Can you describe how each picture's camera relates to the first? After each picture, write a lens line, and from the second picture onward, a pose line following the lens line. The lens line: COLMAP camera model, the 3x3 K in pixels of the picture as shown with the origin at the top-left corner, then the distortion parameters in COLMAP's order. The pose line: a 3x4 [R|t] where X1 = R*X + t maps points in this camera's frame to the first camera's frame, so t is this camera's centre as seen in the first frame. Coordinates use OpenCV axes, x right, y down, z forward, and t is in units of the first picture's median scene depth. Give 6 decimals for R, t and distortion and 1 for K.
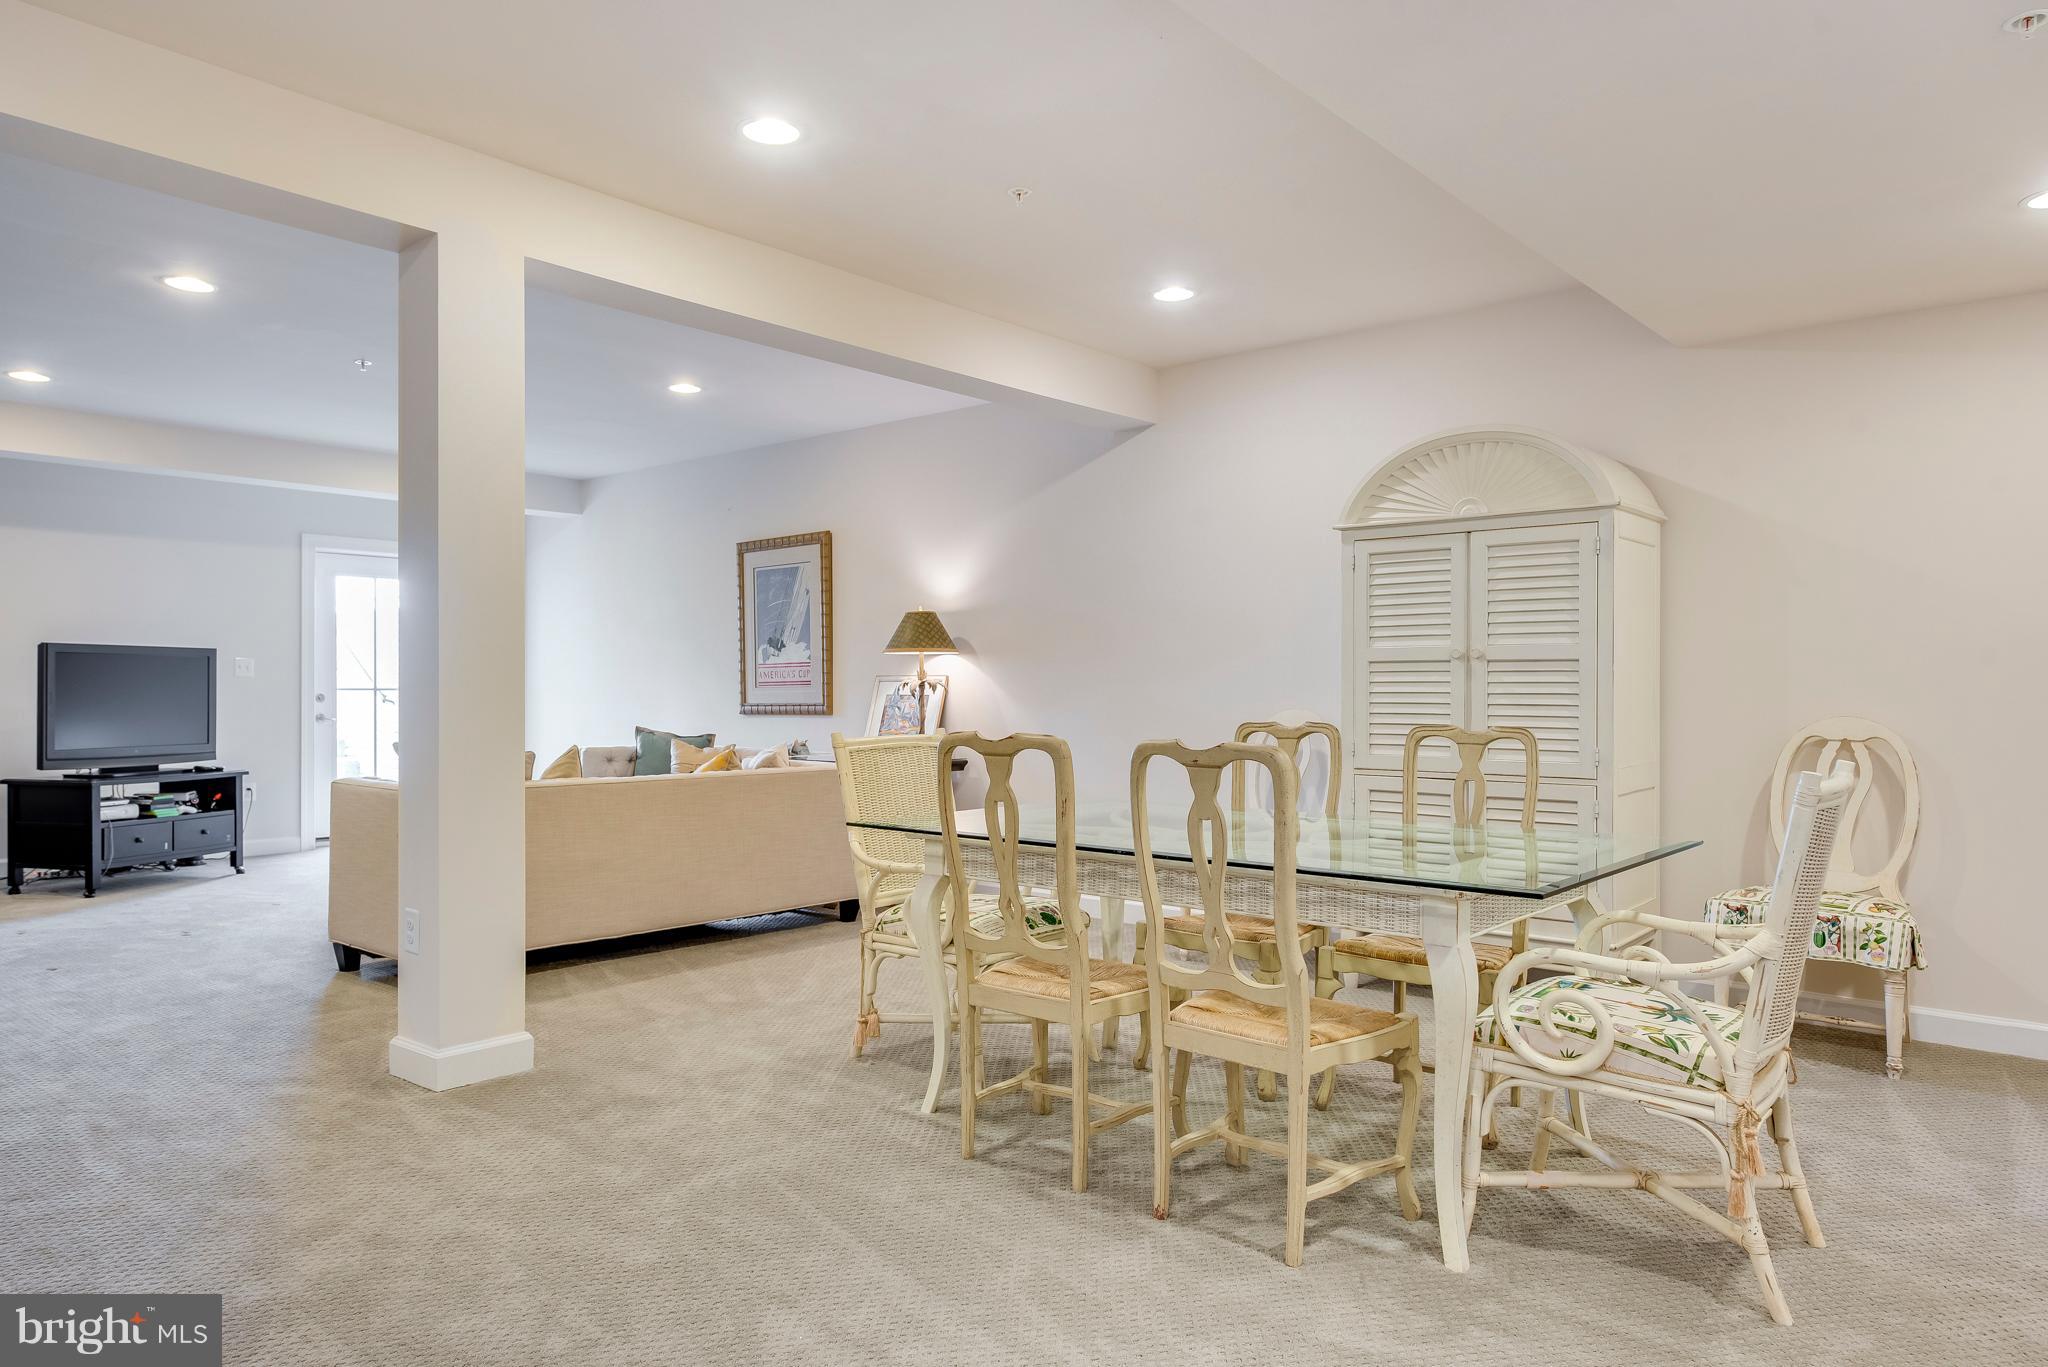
lens RADIAL K [[1293.6, 0, 1028.9], [0, 1293.6, 681.6], [0, 0, 1]] dist [0.018316, 0.004536]
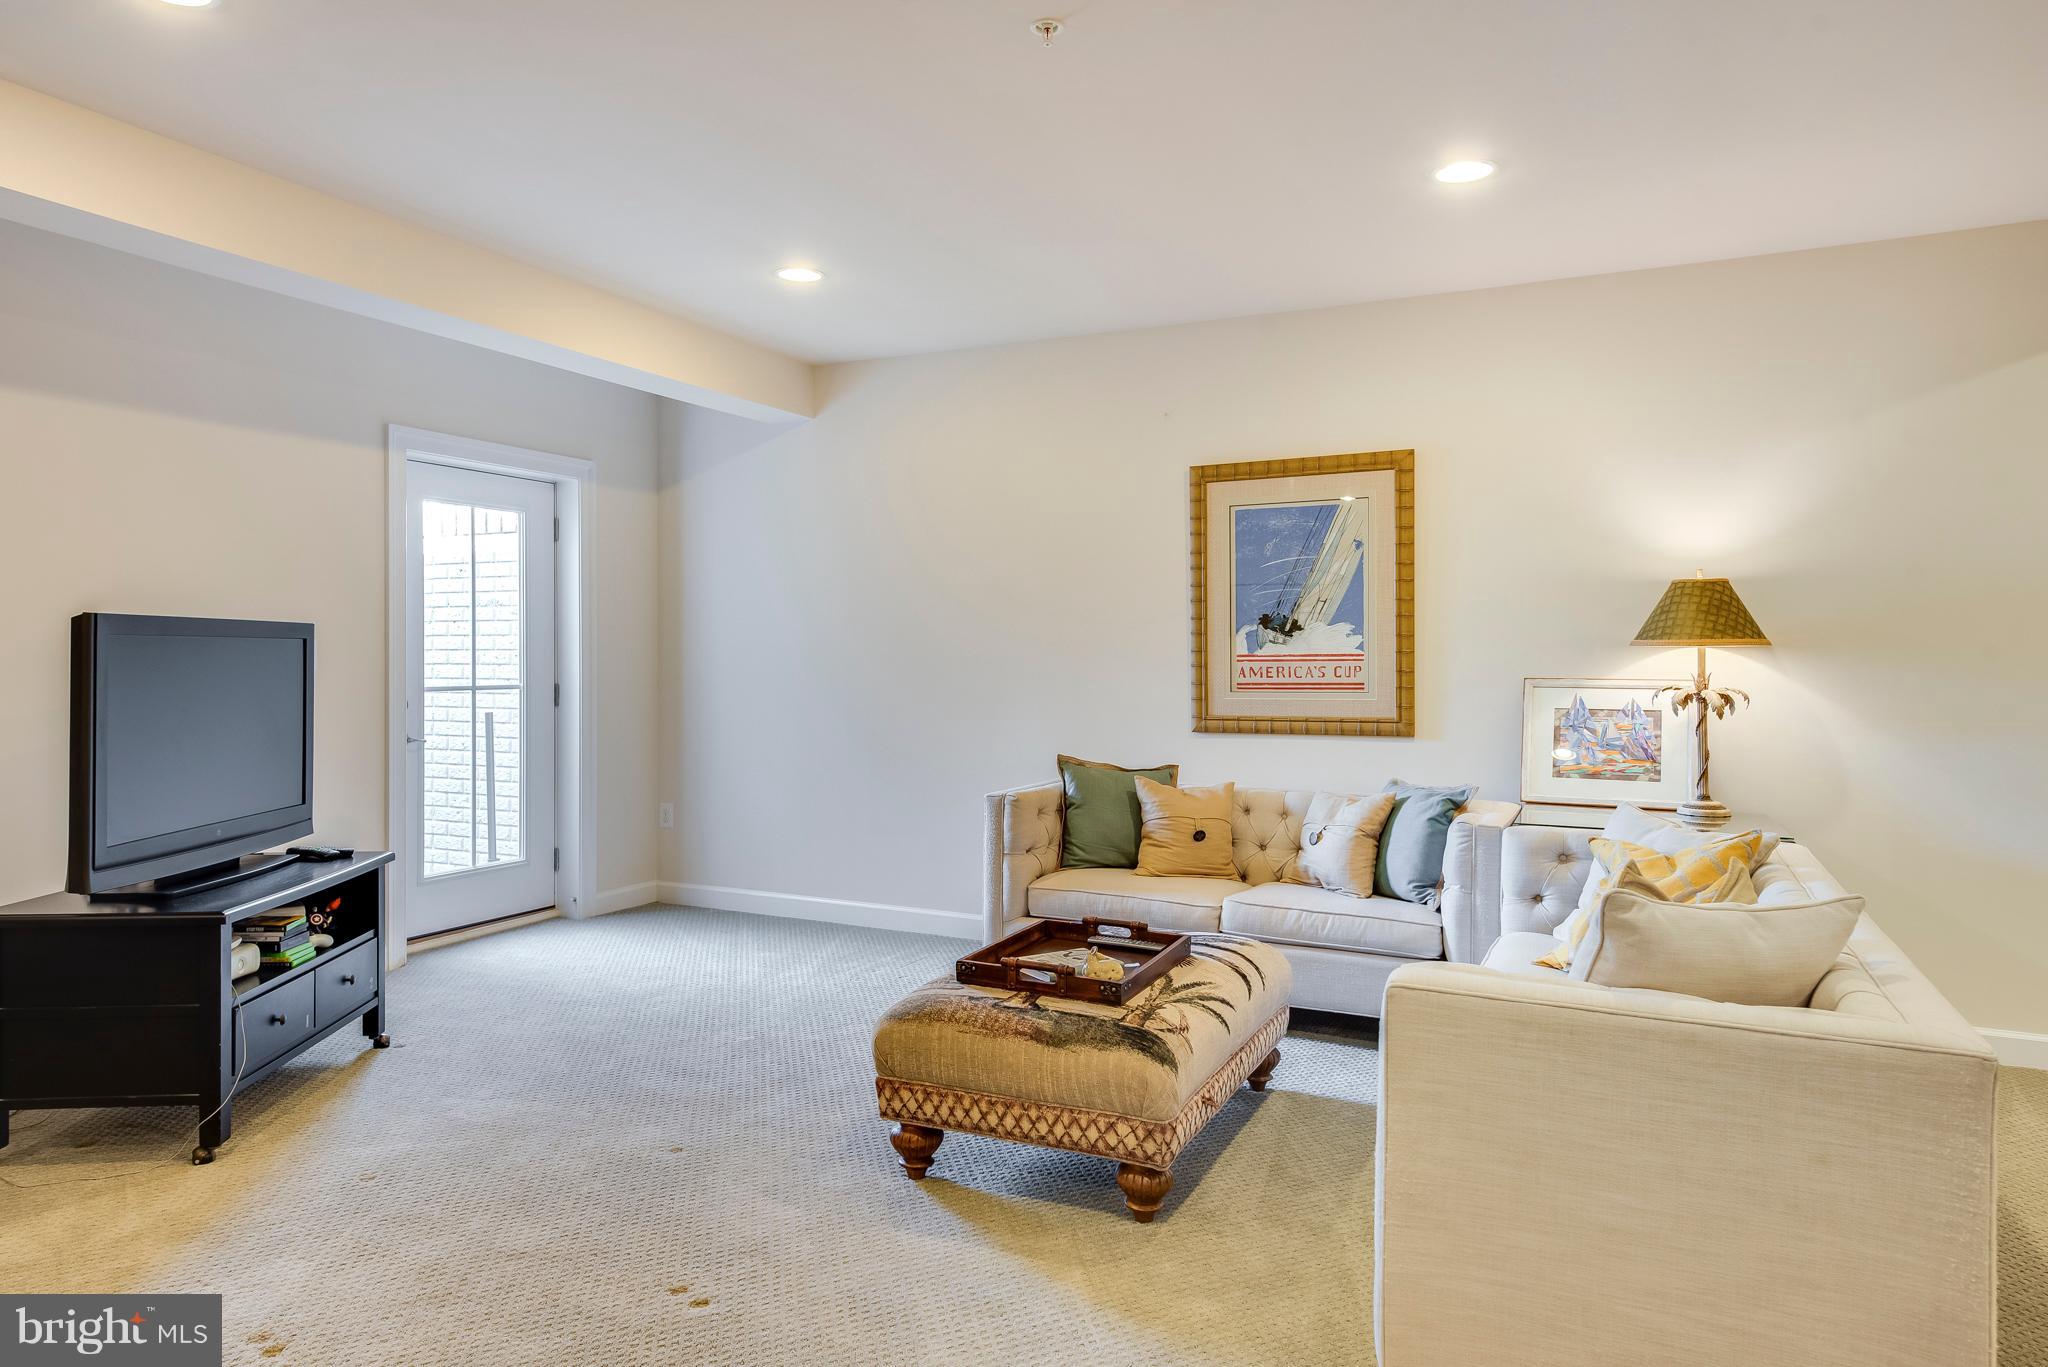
lens RADIAL K [[1293.6, 0, 1045.6], [0, 1293.6, 691.0], [0, 0, 1]] dist [0.018316, 0.004536]
pose [[0.957670, -0.006739, 0.287790, -0.505921], [0.000630, 0.999773, 0.021313, -0.010042], [-0.287868, -0.020230, 0.957456, 0.421103]]
